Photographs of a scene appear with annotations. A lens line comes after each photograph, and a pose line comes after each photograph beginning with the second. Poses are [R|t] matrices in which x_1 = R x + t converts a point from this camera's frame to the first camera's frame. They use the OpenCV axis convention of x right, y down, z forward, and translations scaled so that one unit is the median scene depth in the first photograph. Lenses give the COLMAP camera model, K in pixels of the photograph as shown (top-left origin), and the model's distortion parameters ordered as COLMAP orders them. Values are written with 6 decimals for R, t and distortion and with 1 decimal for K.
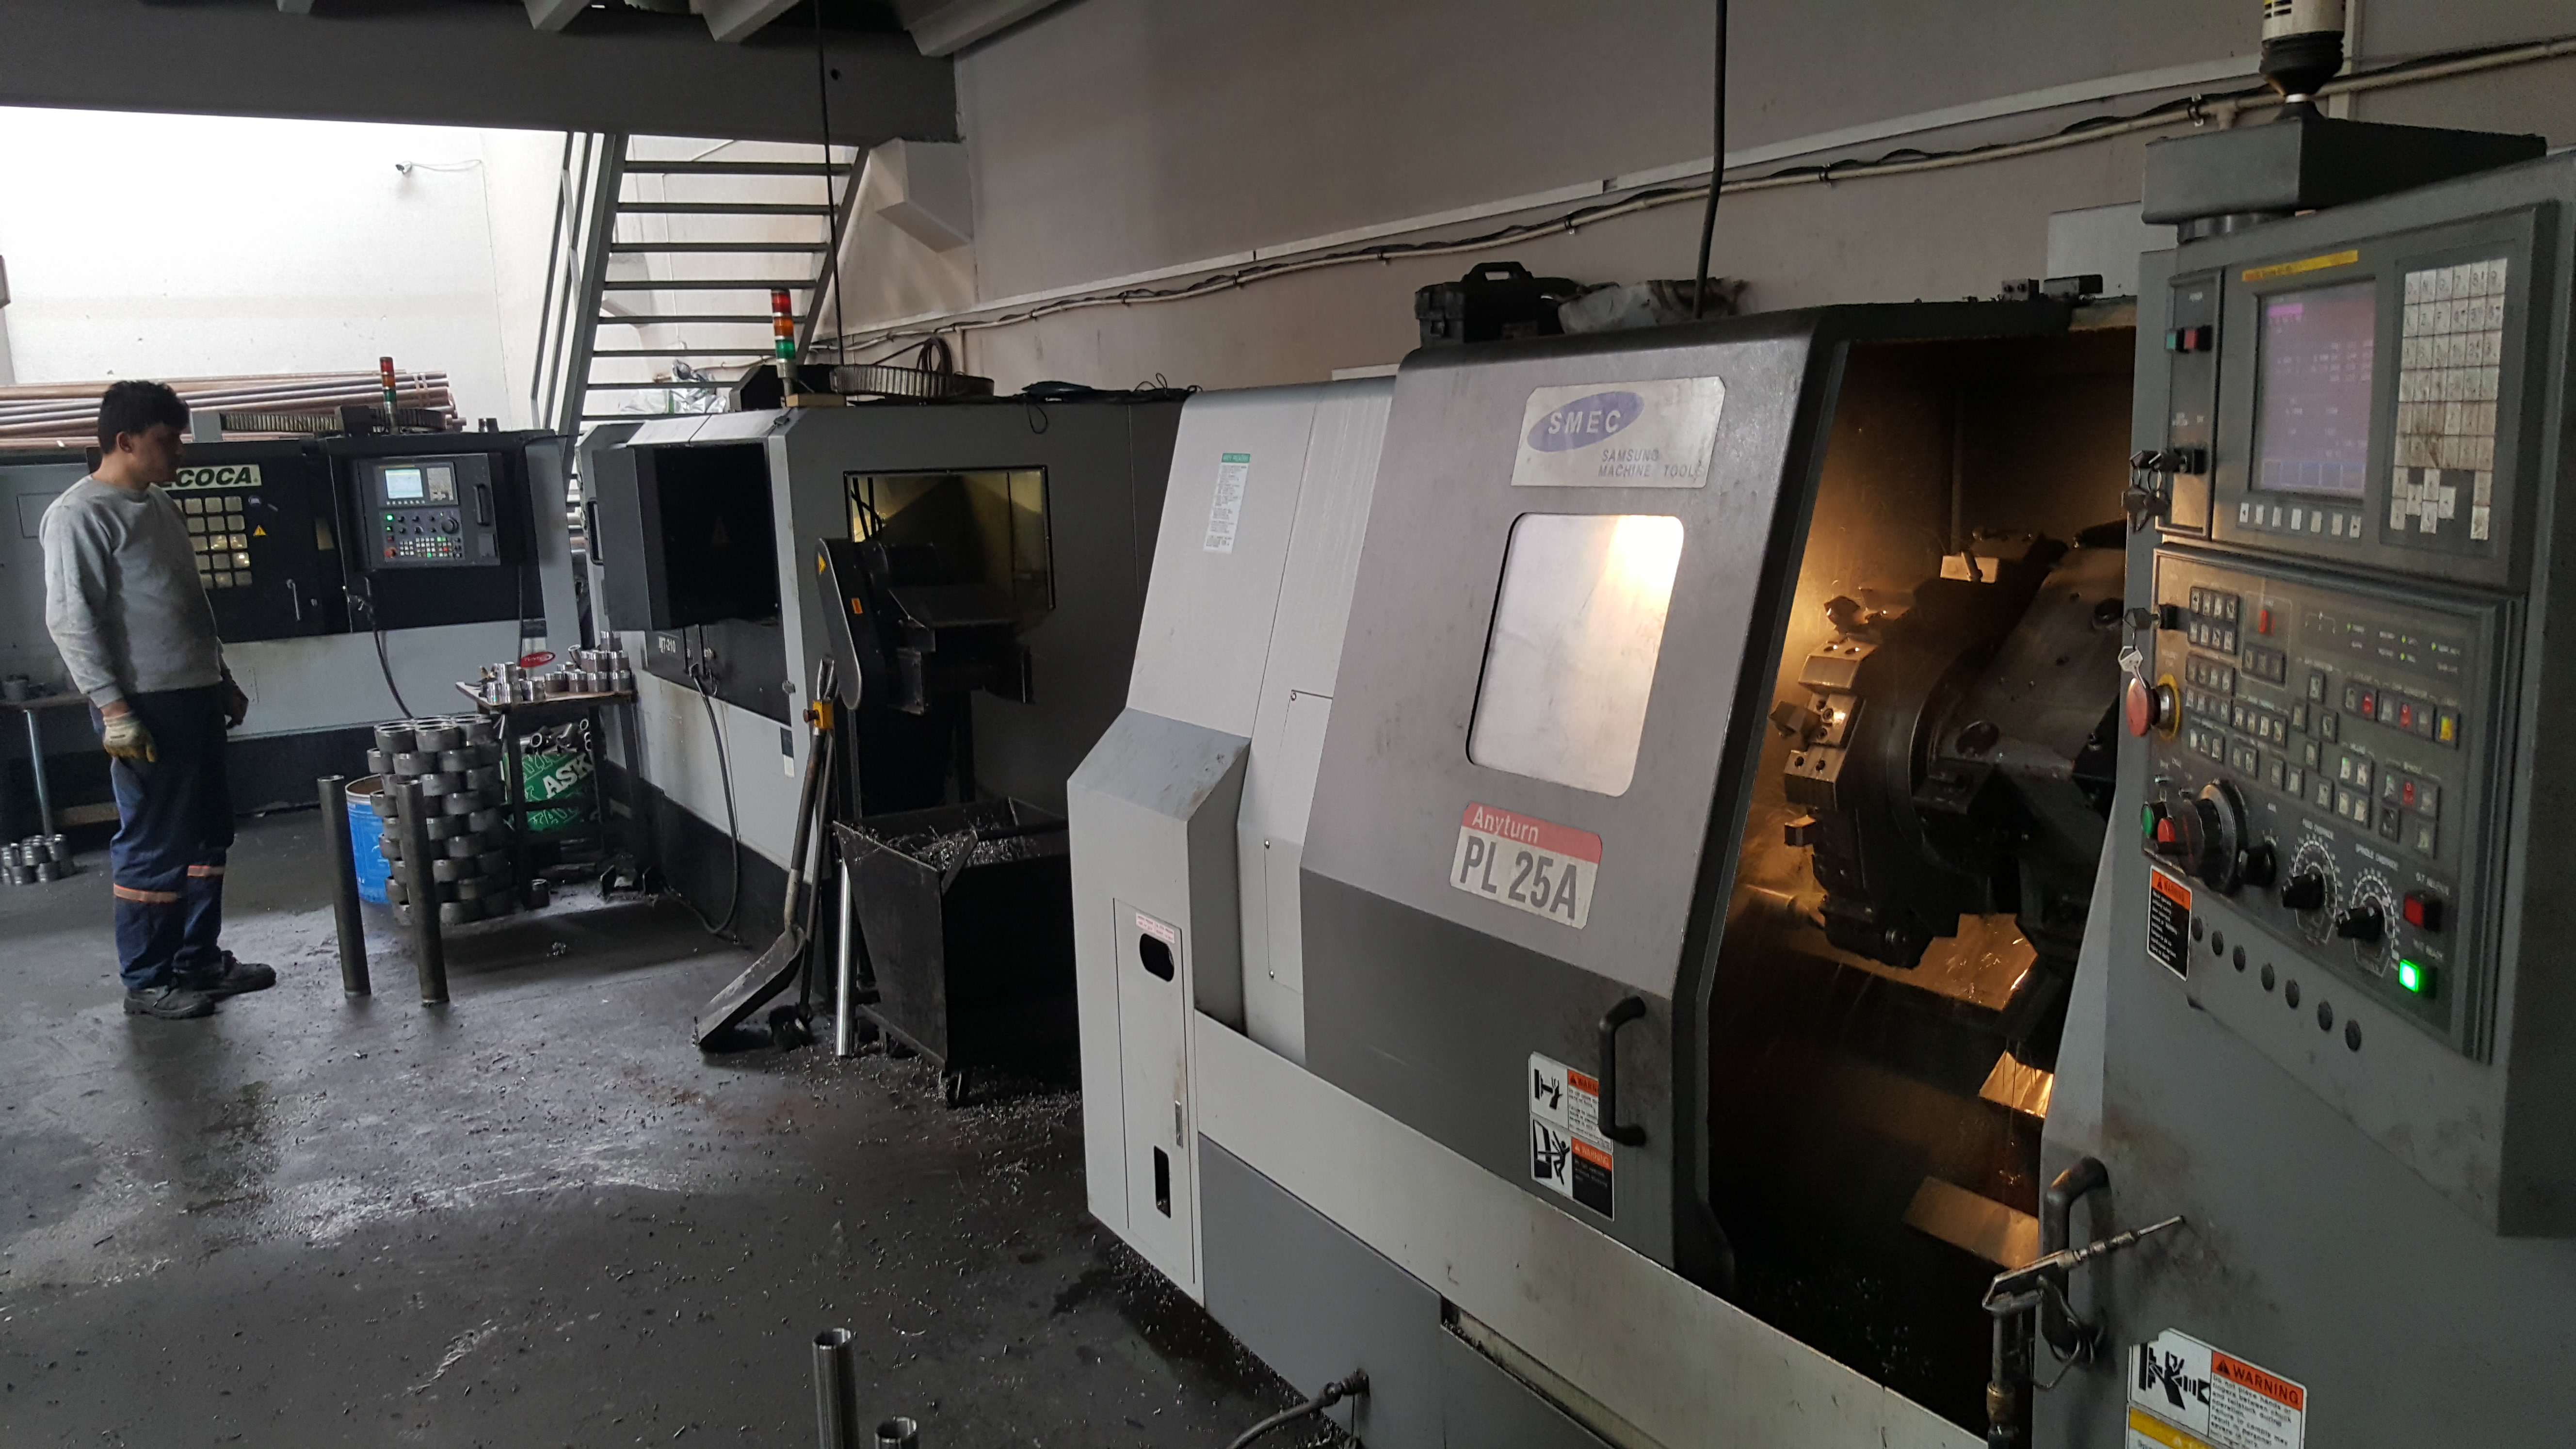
lens RADIAL K [[1865.9, 0, 1283.8], [0, 1865.9, 742.3], [0, 0, 1]] dist [0.214347, -0.376699]
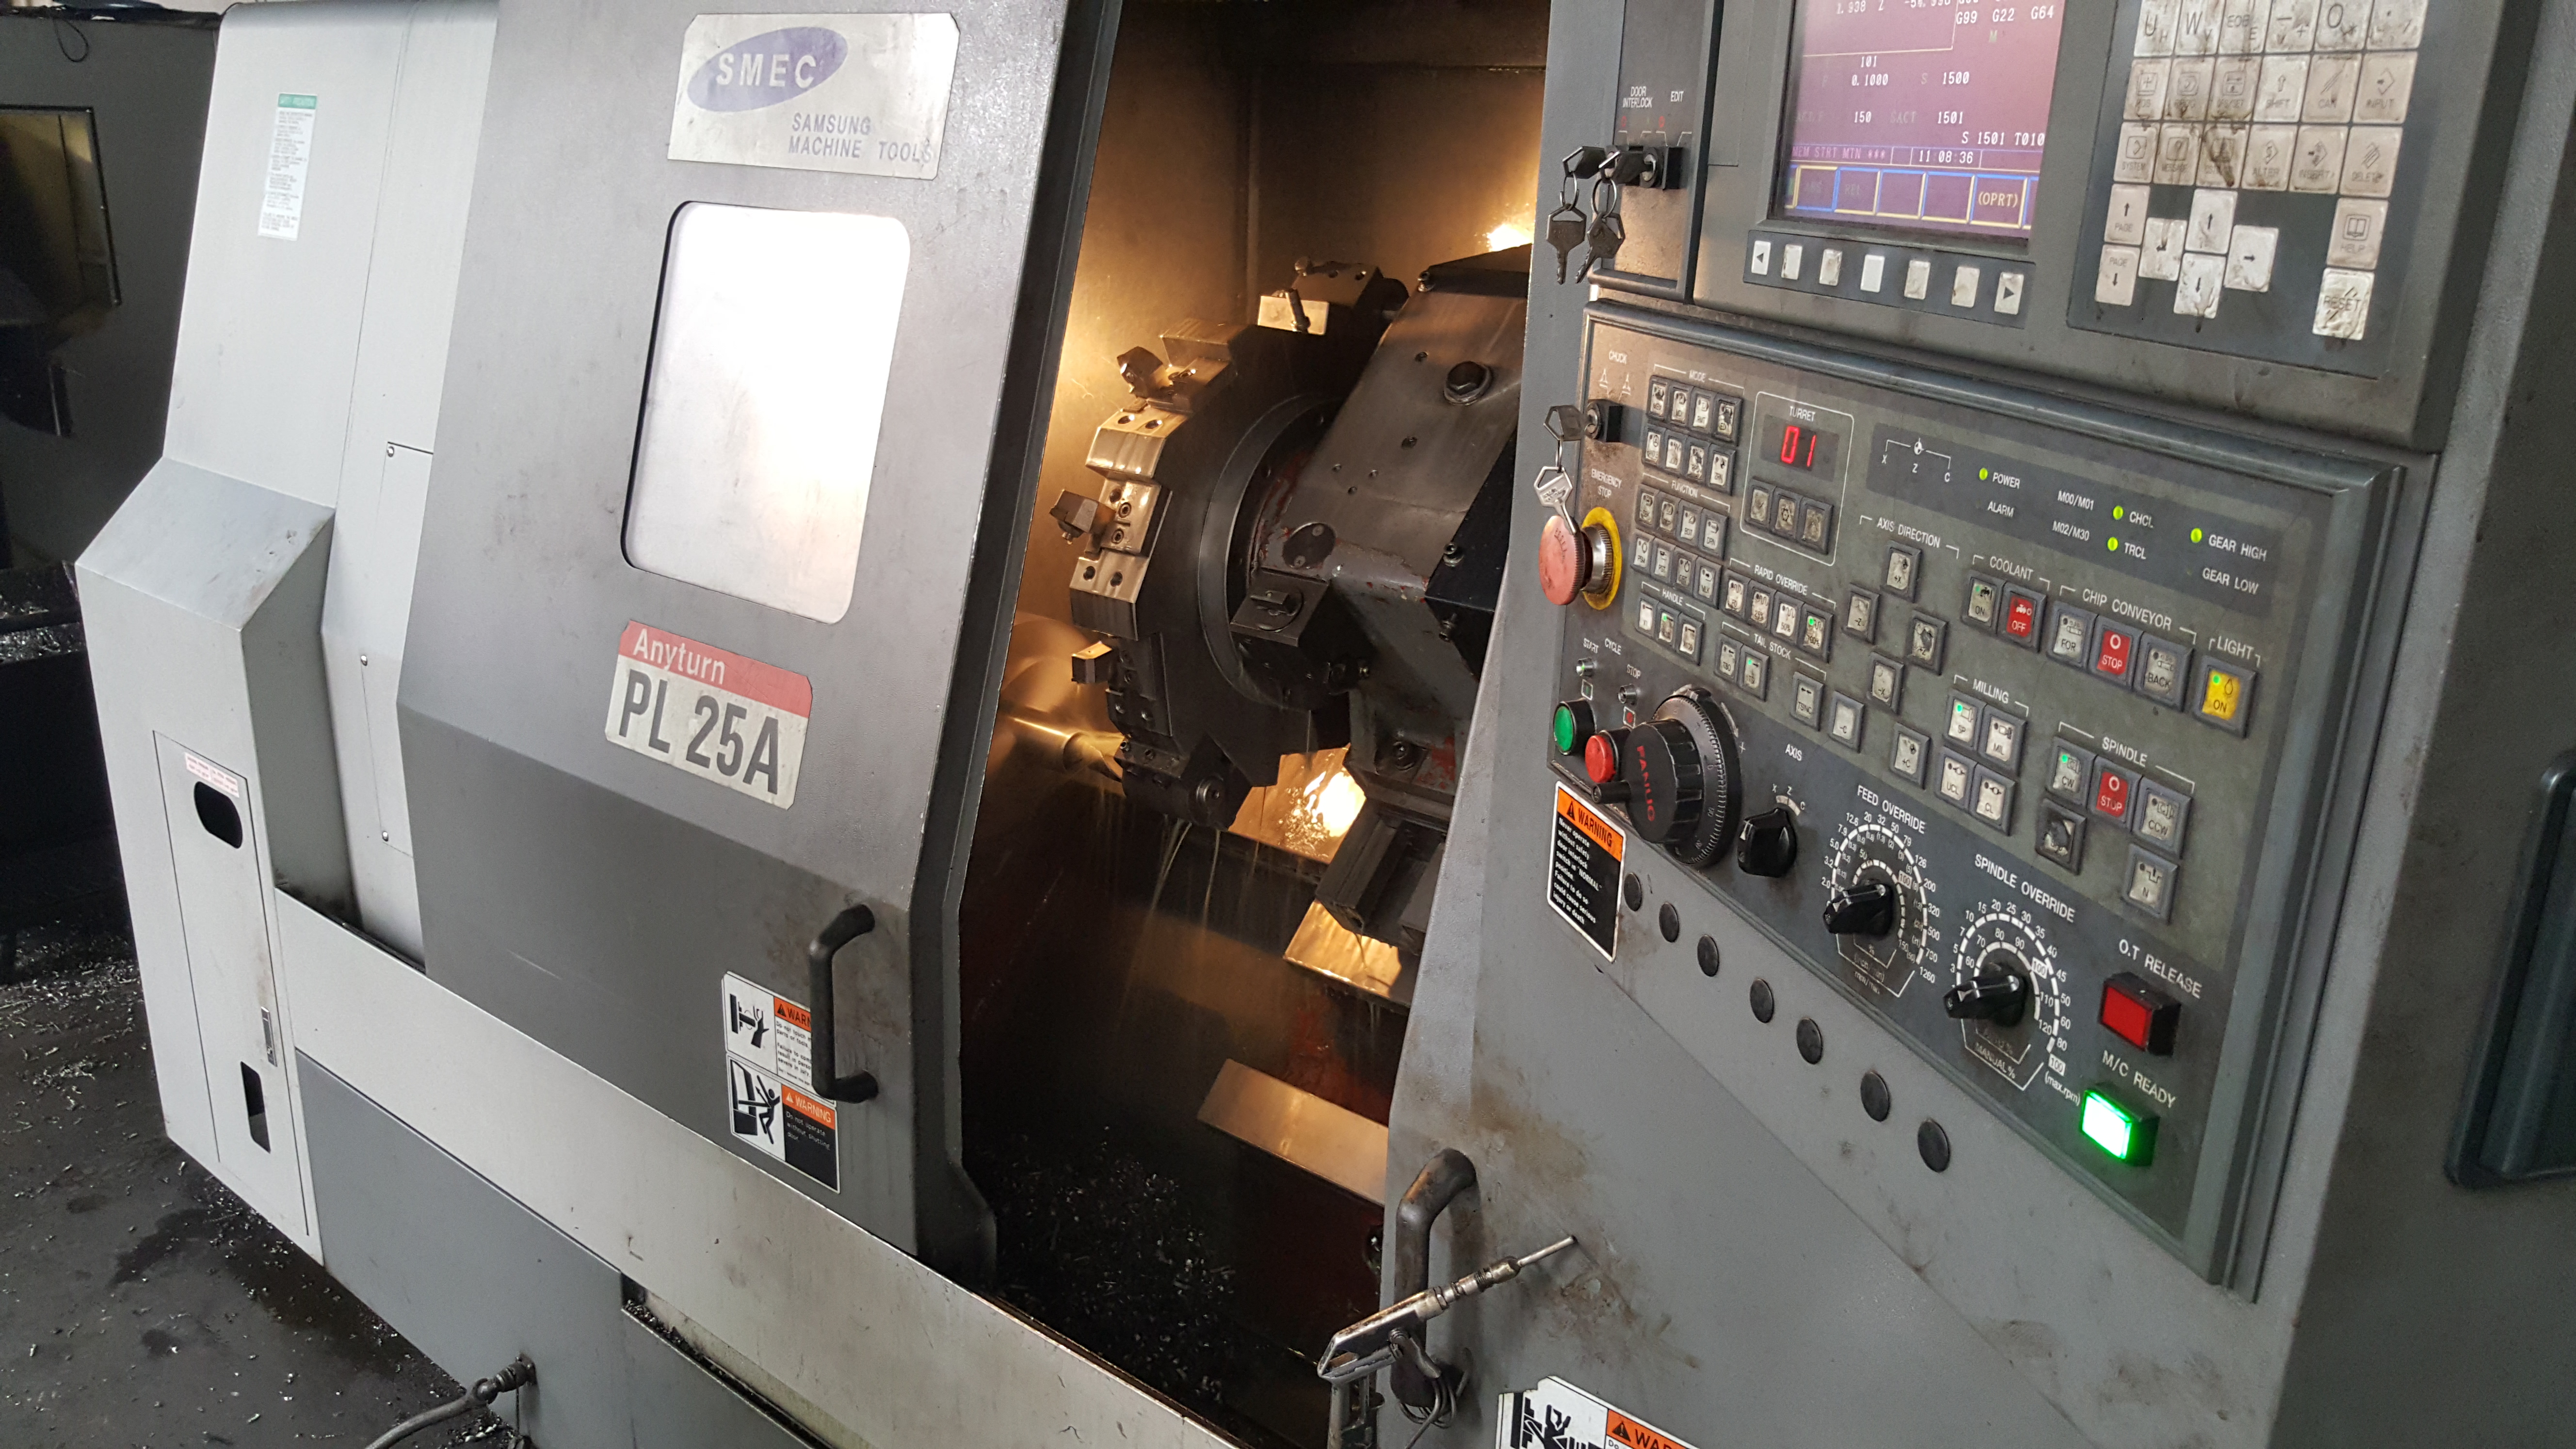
lens RADIAL K [[1857.9, 0, 1288.0], [0, 1857.9, 724.5], [0, 0, 1]] dist [0.062998, -0.101017]
pose [[0.931379, -0.049572, 0.360661, 0.087605], [-0.002526, 0.989782, 0.142565, -0.035549], [-0.364043, -0.133693, 0.921737, 0.302468]]
